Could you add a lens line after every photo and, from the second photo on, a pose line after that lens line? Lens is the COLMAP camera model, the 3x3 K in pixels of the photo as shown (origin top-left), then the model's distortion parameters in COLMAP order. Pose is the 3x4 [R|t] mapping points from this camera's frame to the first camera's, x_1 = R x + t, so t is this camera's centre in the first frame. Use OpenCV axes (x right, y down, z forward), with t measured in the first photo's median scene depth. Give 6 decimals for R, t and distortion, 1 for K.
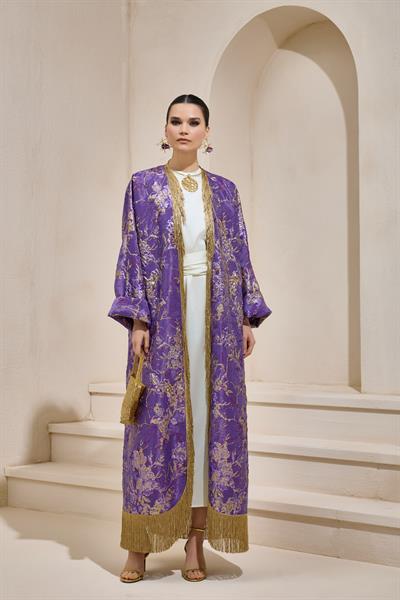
lens RADIAL K [[1206.4, 0, 200.0], [0, 1206.4, 300.0], [0, 0, 1]] dist [0.011330, -0.078977]
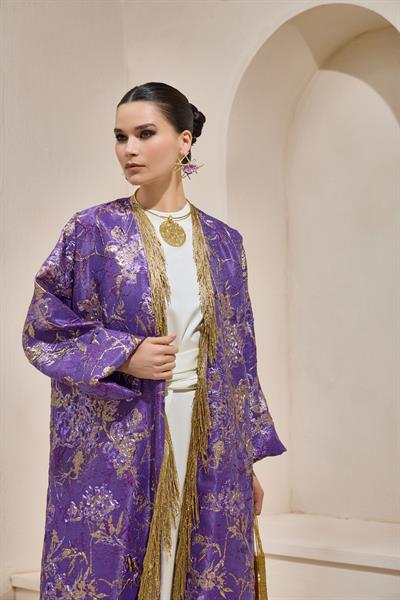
lens RADIAL K [[1139.0, 0, 200.0], [0, 1139.0, 300.0], [0, 0, 1]] dist [-0.590760, -0.028782]
pose [[0.999080, 0.030405, -0.030251, 0.022073], [-0.031986, 0.998071, -0.053202, -0.034404], [0.028576, 0.054120, 0.998125, 0.448192]]
